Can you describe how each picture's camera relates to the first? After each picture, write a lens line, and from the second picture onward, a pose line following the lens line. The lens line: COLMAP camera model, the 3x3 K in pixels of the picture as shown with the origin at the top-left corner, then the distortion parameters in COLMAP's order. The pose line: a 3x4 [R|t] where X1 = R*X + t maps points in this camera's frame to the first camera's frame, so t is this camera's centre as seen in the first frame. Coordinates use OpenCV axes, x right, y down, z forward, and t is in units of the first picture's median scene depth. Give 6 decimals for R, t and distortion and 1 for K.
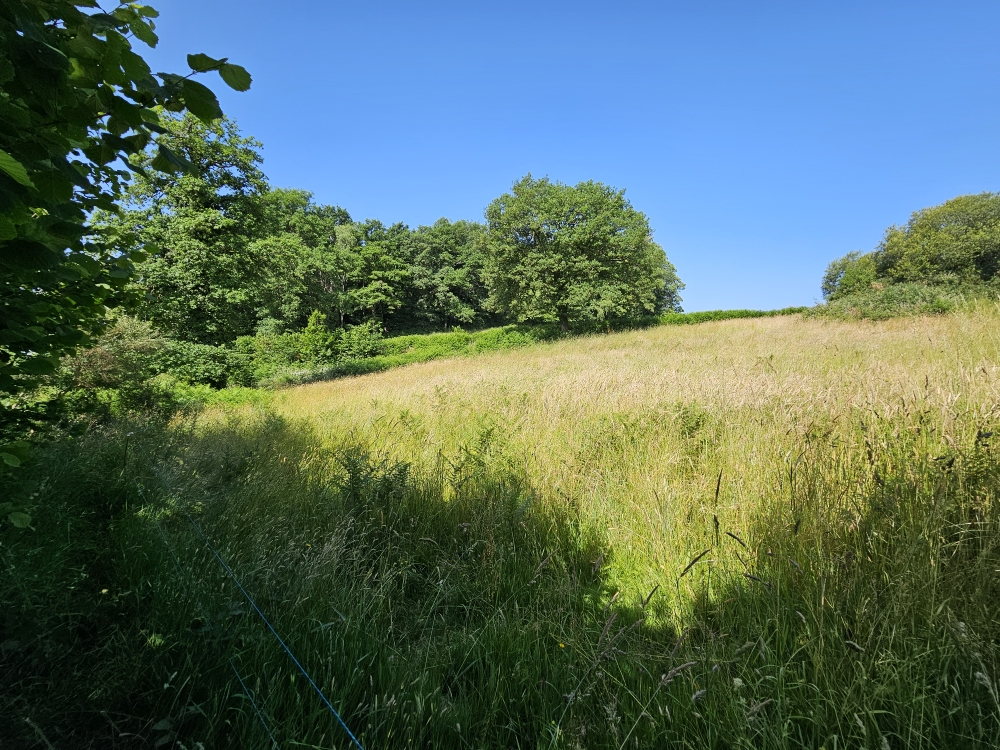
lens RADIAL K [[413.4, 0, 500.1], [0, 413.4, 377.1], [0, 0, 1]] dist [-0.000166, -0.001248]
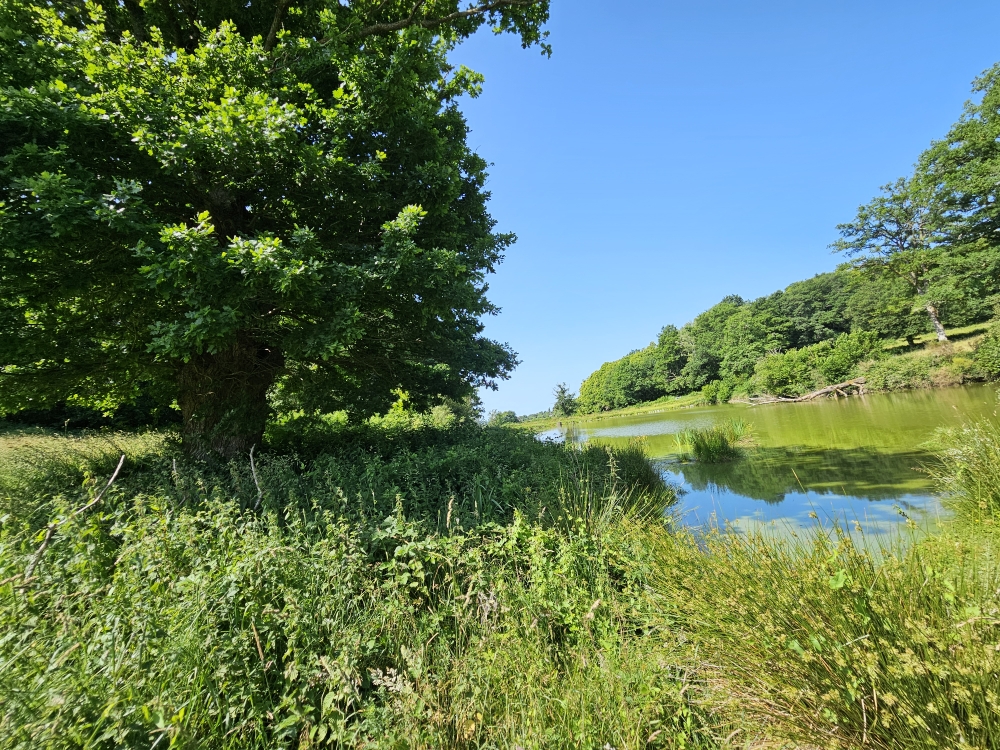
lens RADIAL K [[413.4, 0, 499.6], [0, 413.4, 373.8], [0, 0, 1]] dist [-0.000166, -0.001248]
pose [[0.700111, -0.160252, -0.695819, 0.069117], [0.094501, 0.986713, -0.132162, 0.046925], [0.707753, 0.026773, 0.705953, -0.902748]]
